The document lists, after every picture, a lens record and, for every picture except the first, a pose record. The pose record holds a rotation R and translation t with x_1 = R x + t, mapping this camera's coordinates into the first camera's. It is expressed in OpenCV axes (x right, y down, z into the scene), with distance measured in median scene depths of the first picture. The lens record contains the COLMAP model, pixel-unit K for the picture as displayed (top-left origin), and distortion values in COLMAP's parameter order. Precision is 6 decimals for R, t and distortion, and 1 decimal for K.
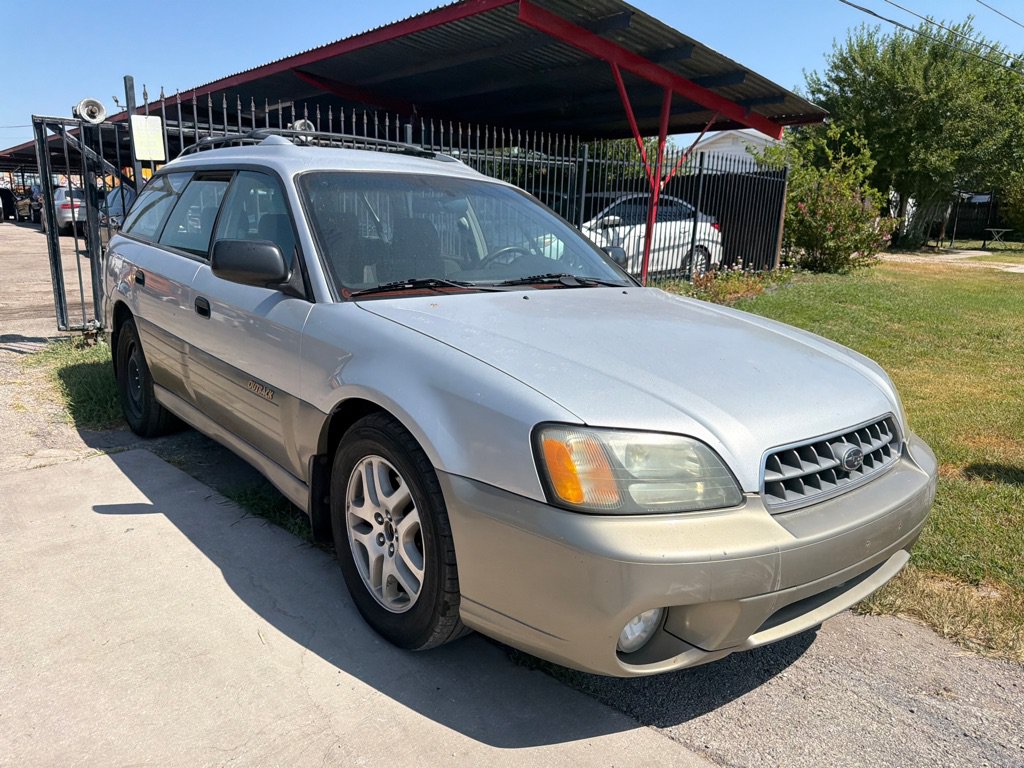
lens RADIAL K [[733.5, 0, 506.3], [0, 733.5, 385.5], [0, 0, 1]] dist [0.018101, -0.013743]
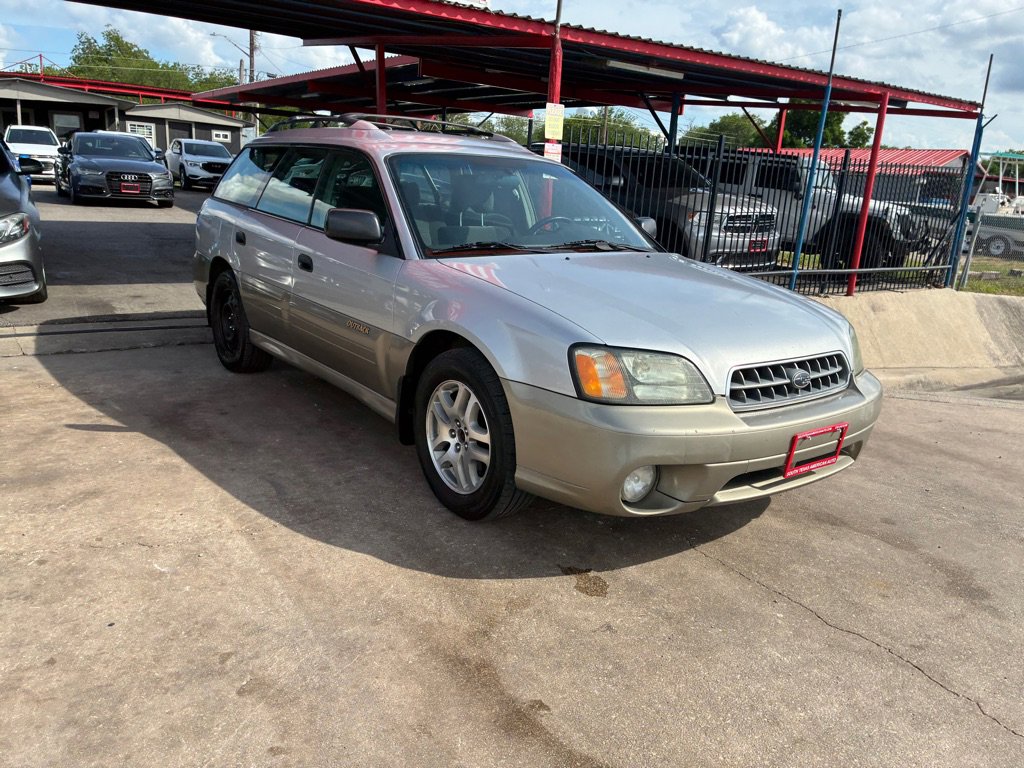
lens RADIAL K [[760.0, 0, 527.3], [0, 760.0, 393.9], [0, 0, 1]] dist [0.011860, -0.005323]
pose [[0.999337, 0.027864, -0.023417, -0.005549], [-0.026782, 0.998613, 0.045321, 0.053886], [0.024647, -0.044664, 0.998698, -0.313201]]
